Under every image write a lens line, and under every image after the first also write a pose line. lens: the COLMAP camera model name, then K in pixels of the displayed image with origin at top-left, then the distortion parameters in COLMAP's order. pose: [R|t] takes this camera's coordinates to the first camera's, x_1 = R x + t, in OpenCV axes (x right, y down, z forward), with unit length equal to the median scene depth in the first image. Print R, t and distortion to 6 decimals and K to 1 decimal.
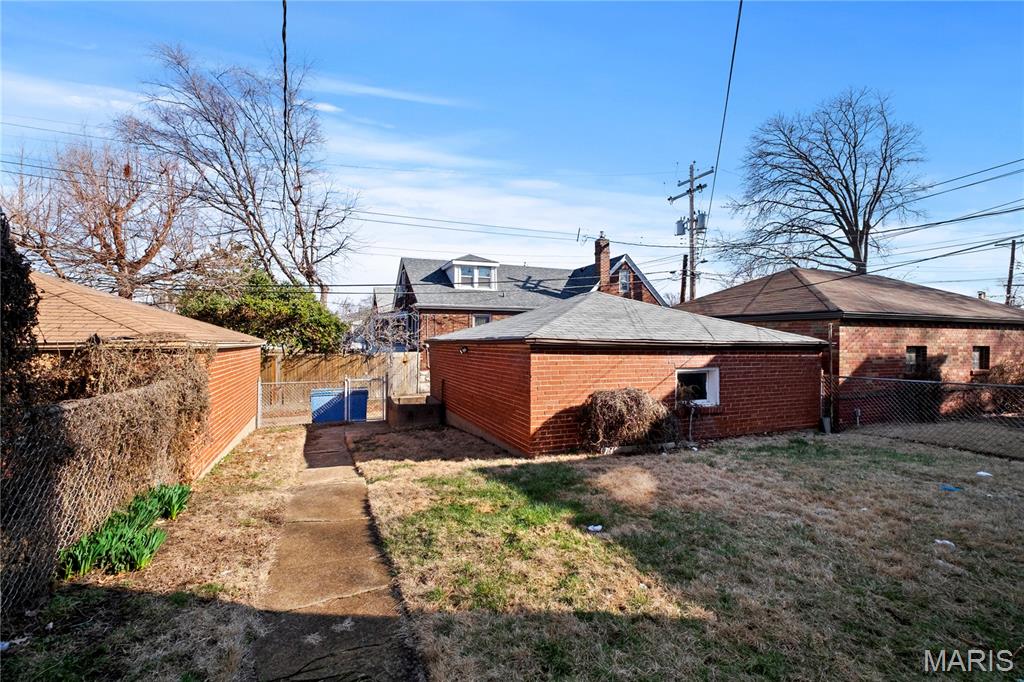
lens RADIAL K [[450.8, 0, 508.5], [0, 450.8, 339.6], [0, 0, 1]] dist [-0.002781, -0.001436]
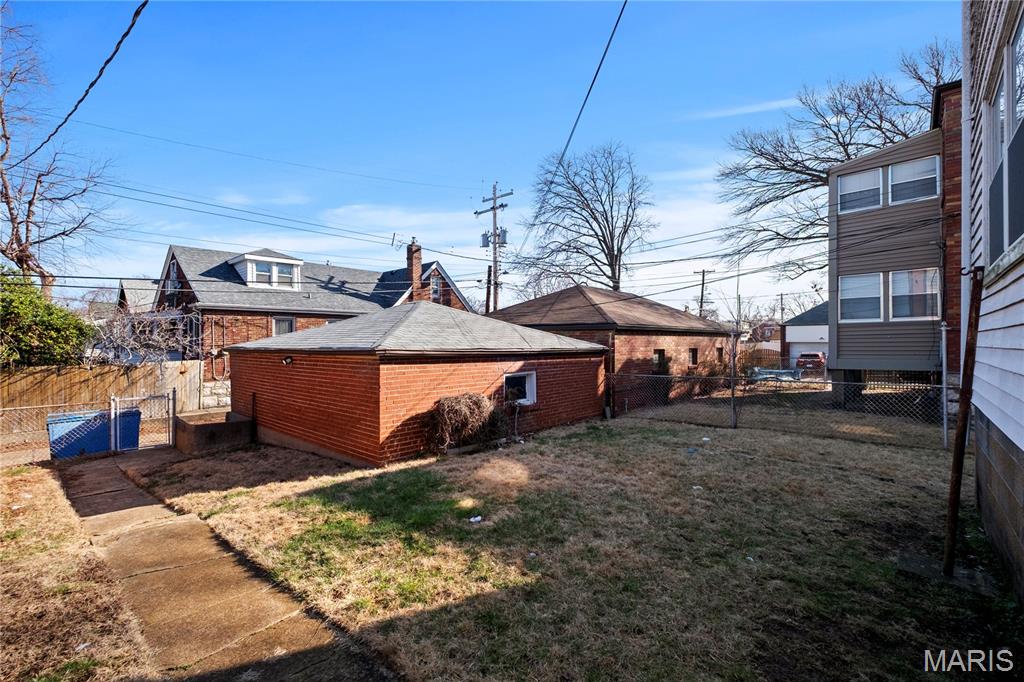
lens RADIAL K [[450.8, 0, 514.6], [0, 450.8, 341.7], [0, 0, 1]] dist [-0.002781, -0.001436]
pose [[0.899145, -0.004948, 0.437623, -0.092627], [0.004039, 0.999987, 0.003008, -0.017247], [-0.437633, -0.000937, 0.899153, -0.035819]]
